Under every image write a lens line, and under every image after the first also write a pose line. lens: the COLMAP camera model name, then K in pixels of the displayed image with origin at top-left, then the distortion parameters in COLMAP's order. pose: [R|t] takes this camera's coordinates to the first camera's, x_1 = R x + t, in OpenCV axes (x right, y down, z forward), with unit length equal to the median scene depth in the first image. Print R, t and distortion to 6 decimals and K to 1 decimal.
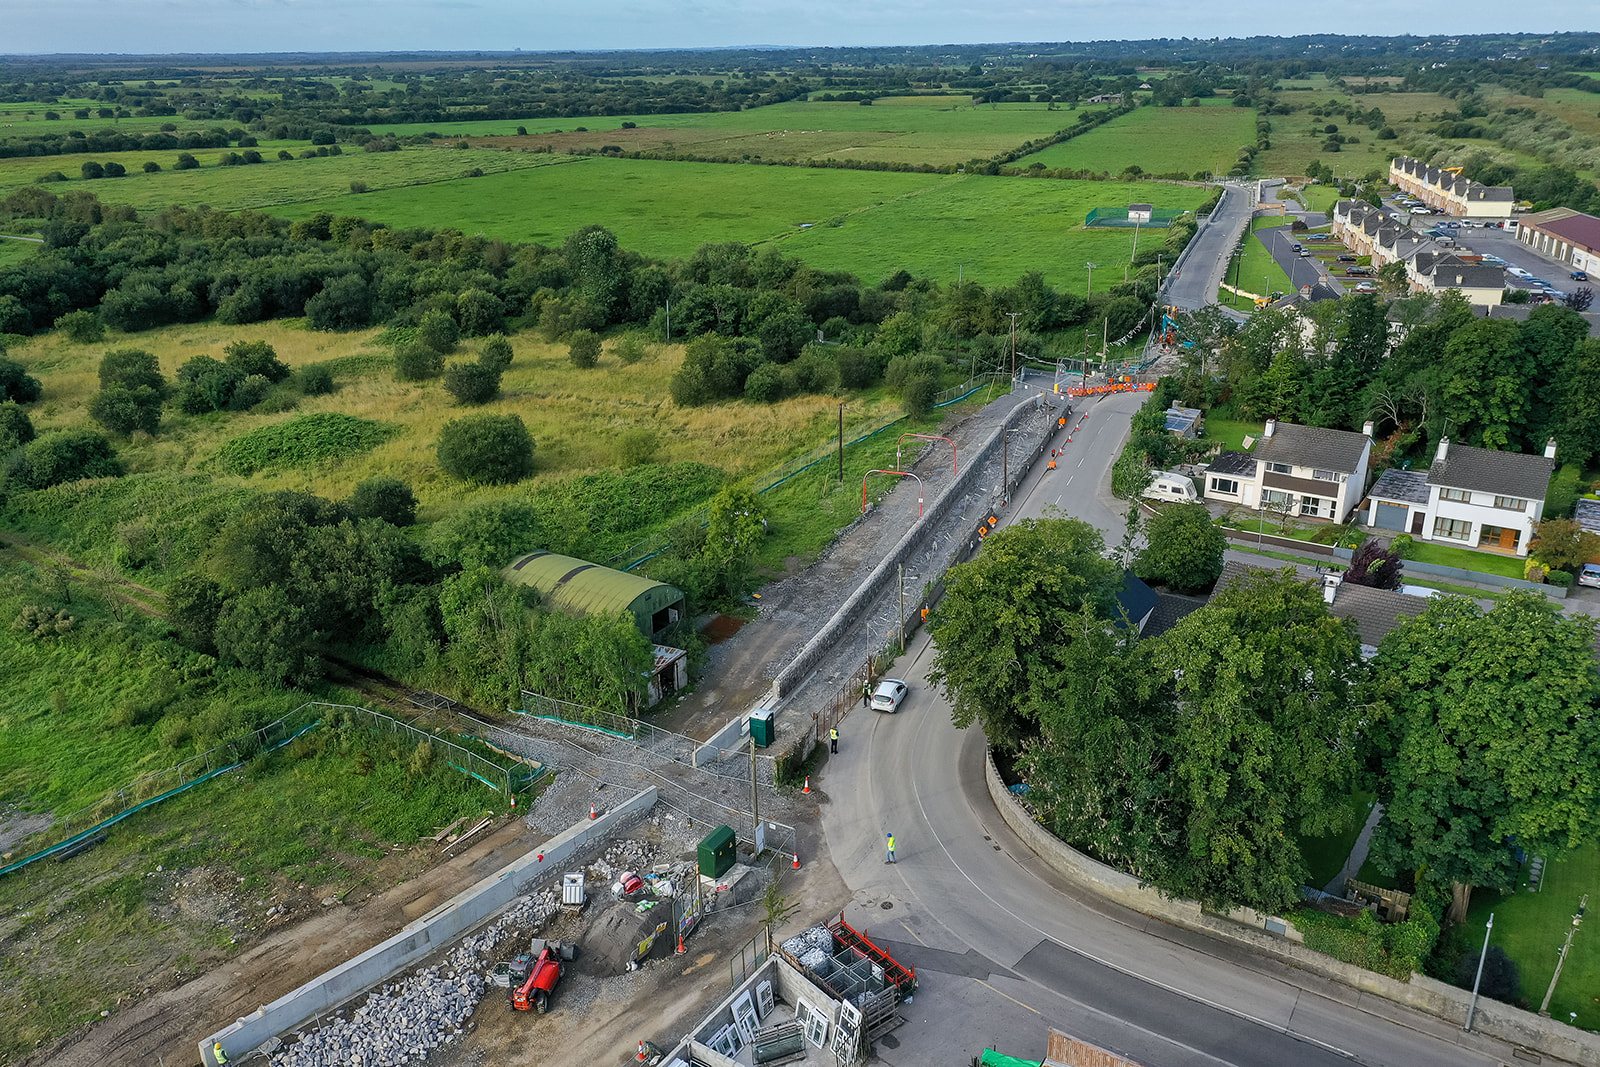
lens RADIAL K [[1263.1, 0, 796.0], [0, 1263.1, 533.6], [0, 0, 1]] dist [0.002134, 0.007256]
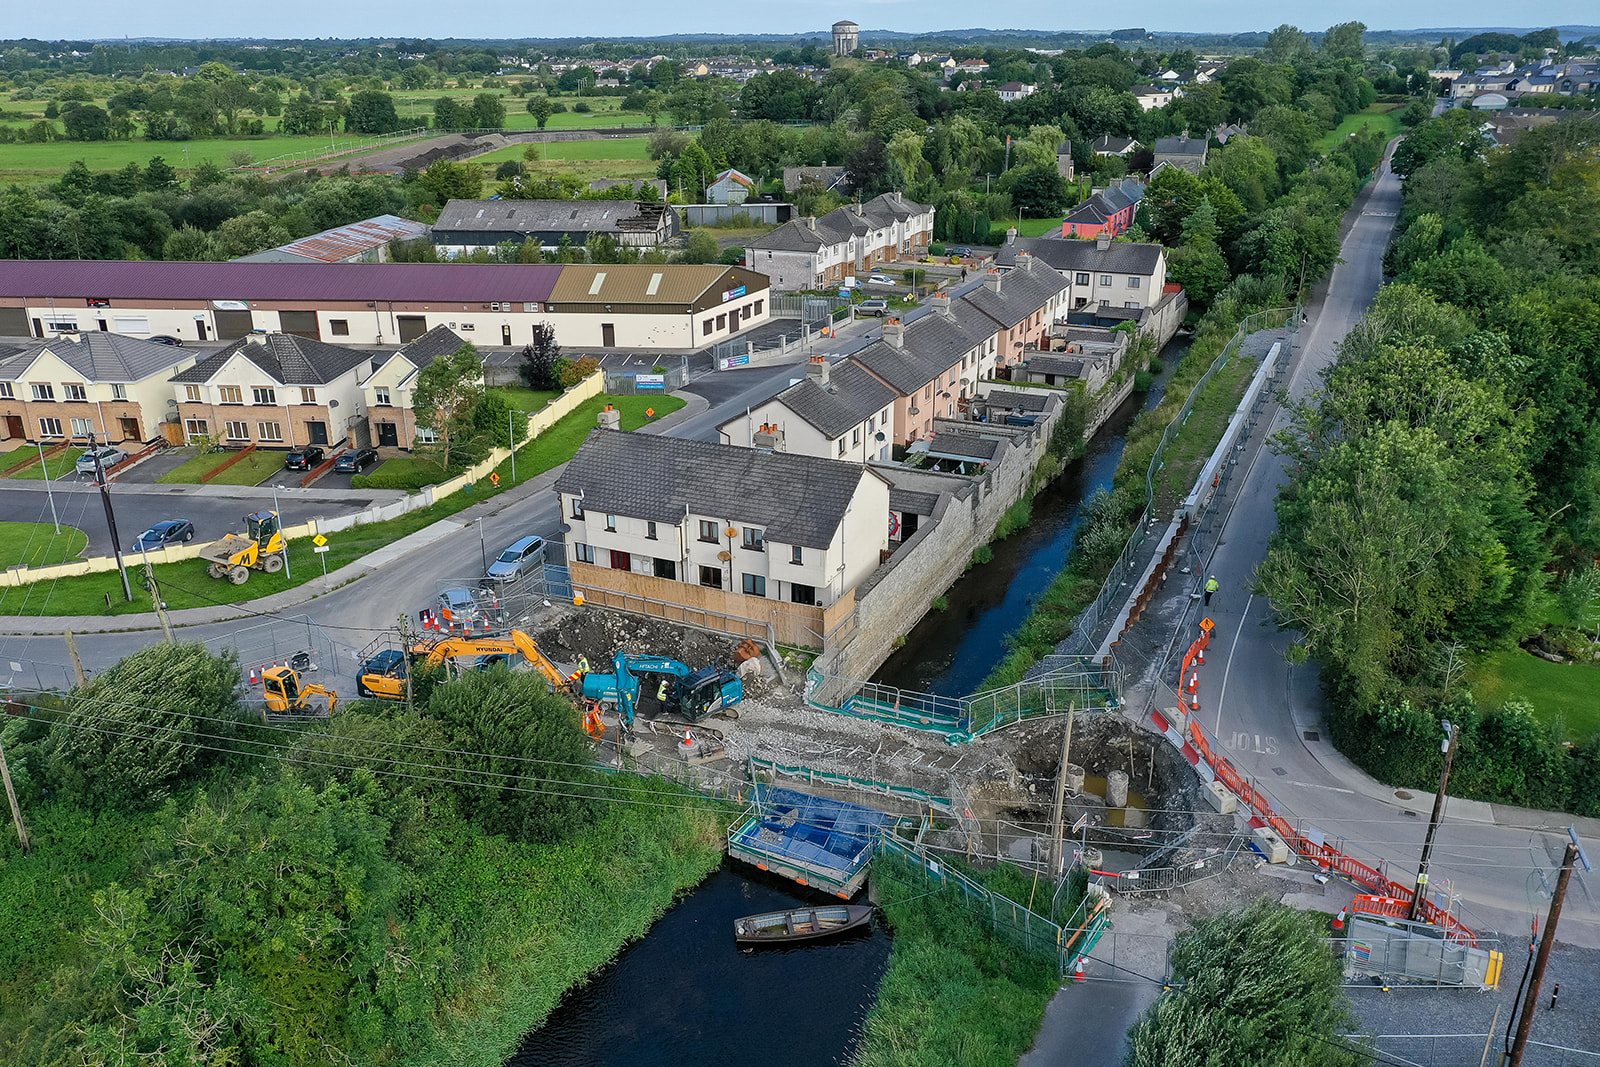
lens RADIAL K [[1263.1, 0, 796.0], [0, 1263.1, 533.6], [0, 0, 1]] dist [0.002134, 0.007256]
pose [[-0.142129, -0.345866, 0.927457, 0.009545], [0.361849, 0.853965, 0.373911, -0.292155], [-0.921338, 0.388743, 0.003778, 0.926706]]
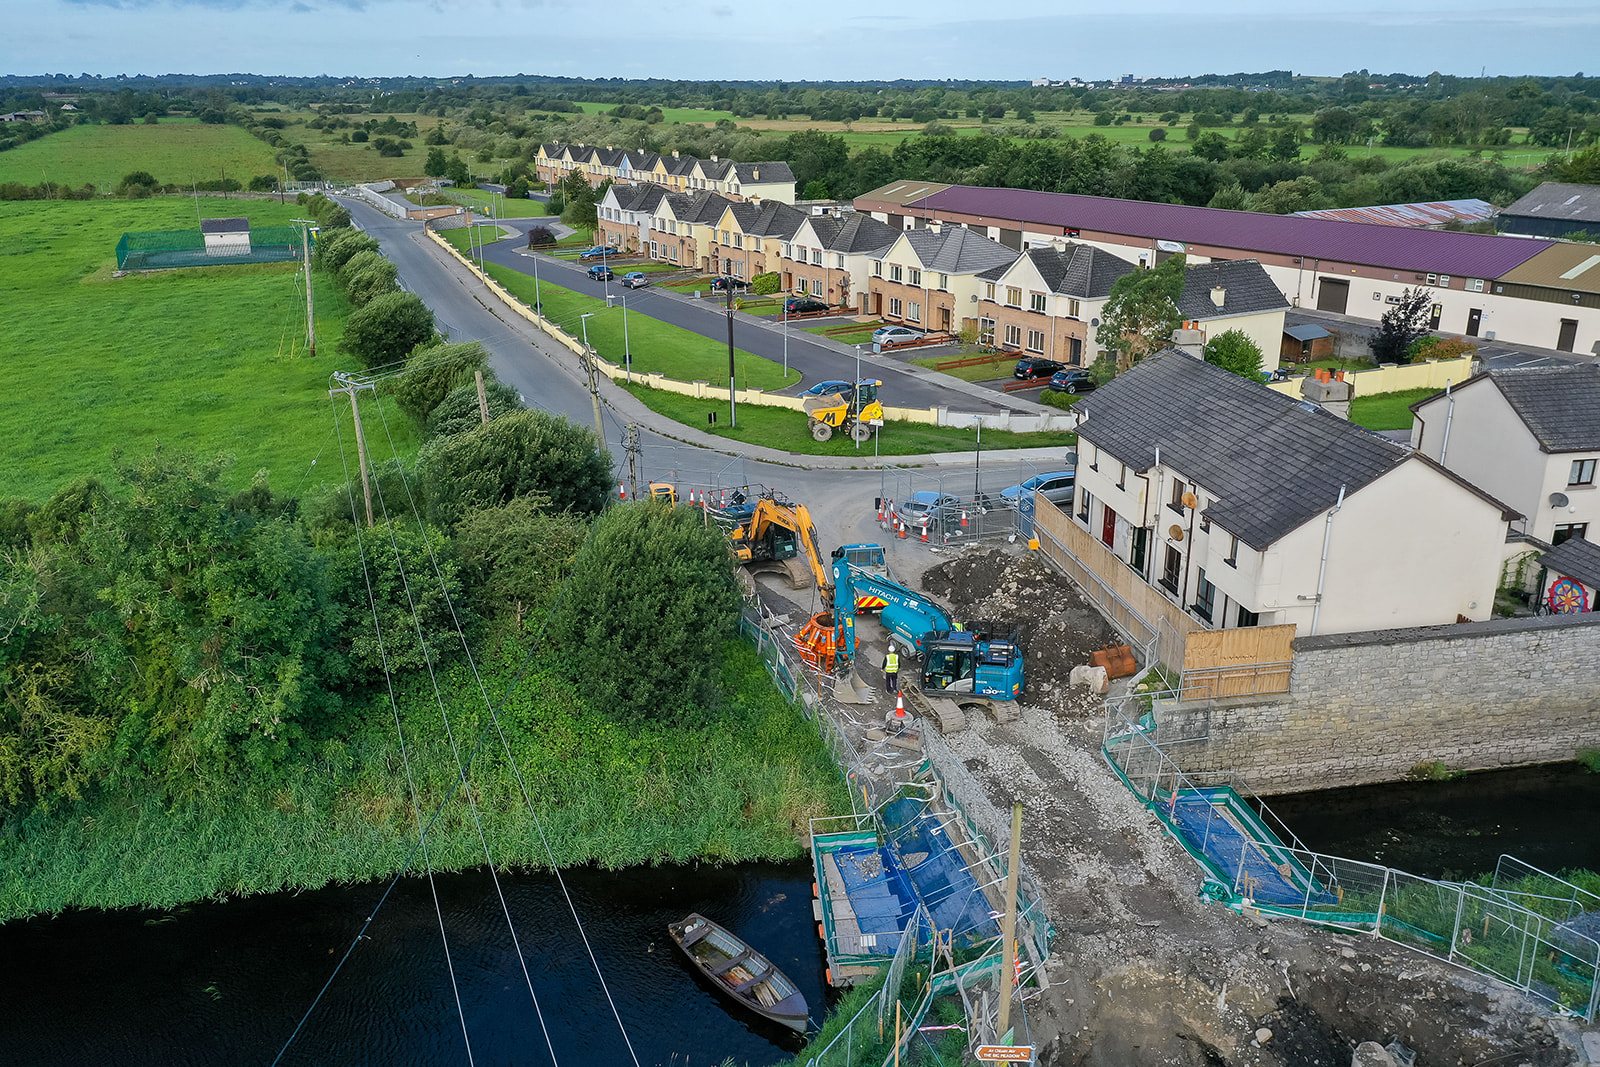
lens RADIAL K [[1263.1, 0, 796.0], [0, 1263.1, 533.6], [0, 0, 1]] dist [0.002134, 0.007256]
pose [[0.719012, -0.220285, 0.659163, 0.128854], [0.241468, 0.968535, 0.060281, -0.190440], [-0.651701, 0.115824, 0.749580, 0.809998]]
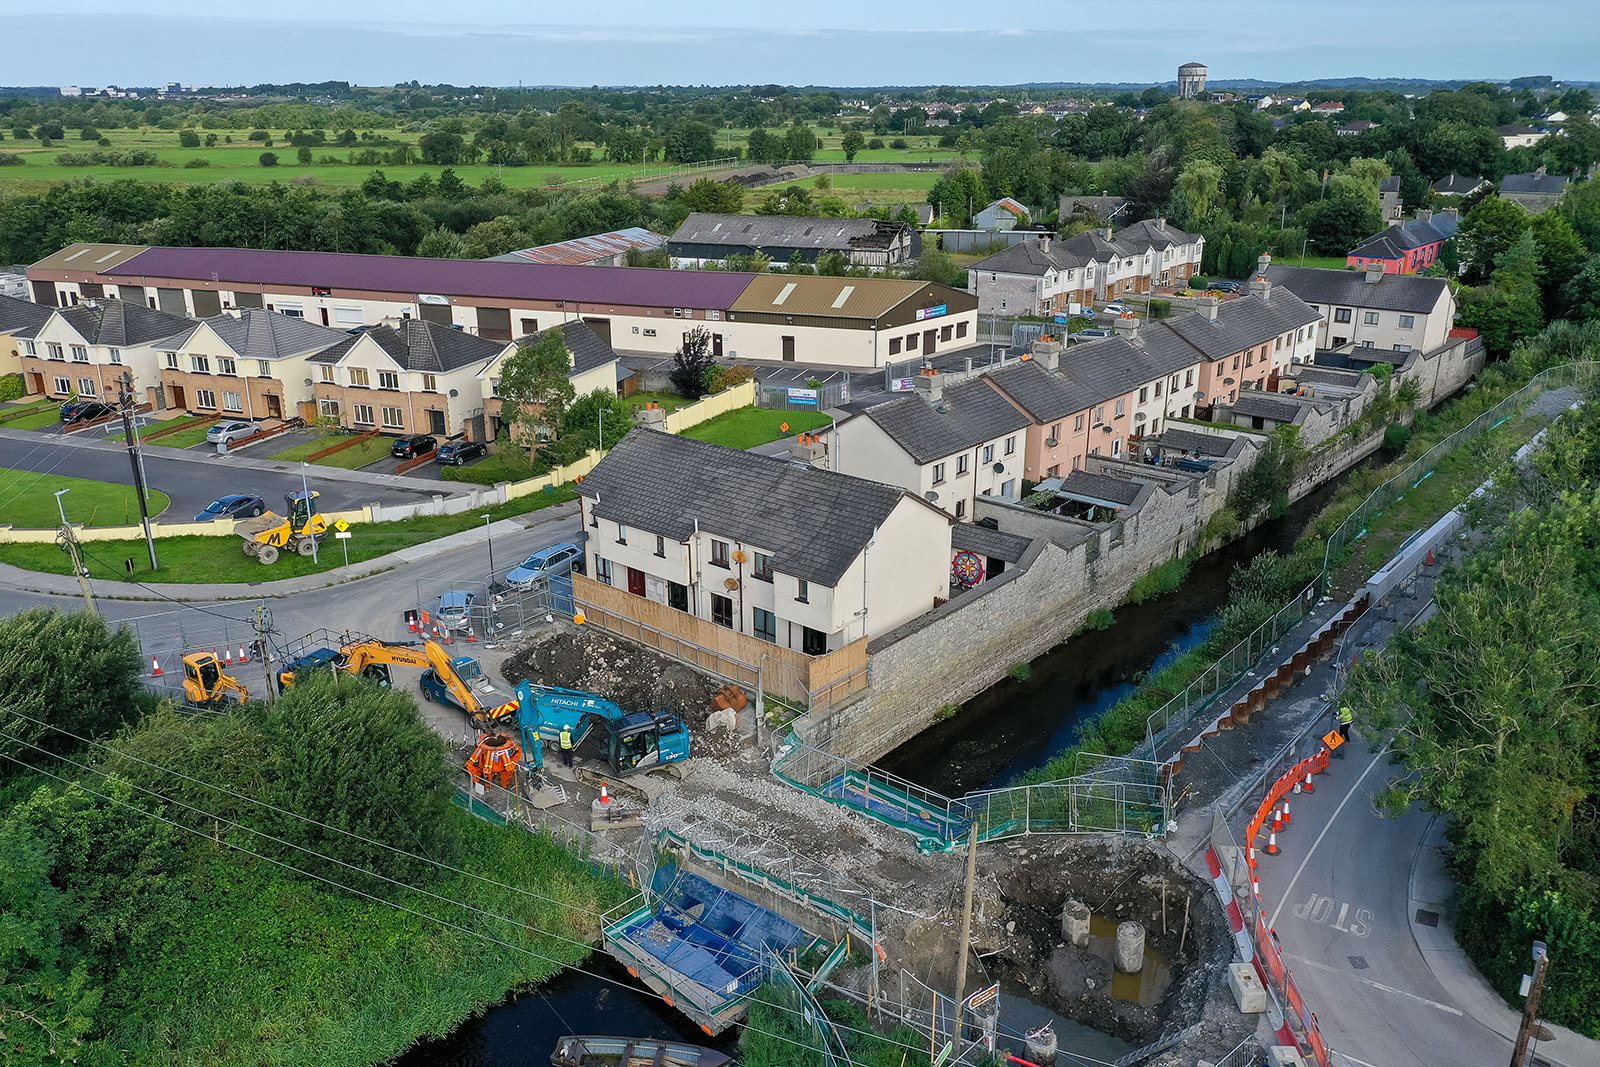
lens RADIAL K [[1263.1, 0, 796.0], [0, 1263.1, 533.6], [0, 0, 1]] dist [0.002134, 0.007256]
pose [[0.120544, -0.314997, 0.941406, 0.065062], [0.355257, 0.899205, 0.255387, -0.241482], [-0.926963, 0.303656, 0.220299, 0.863334]]
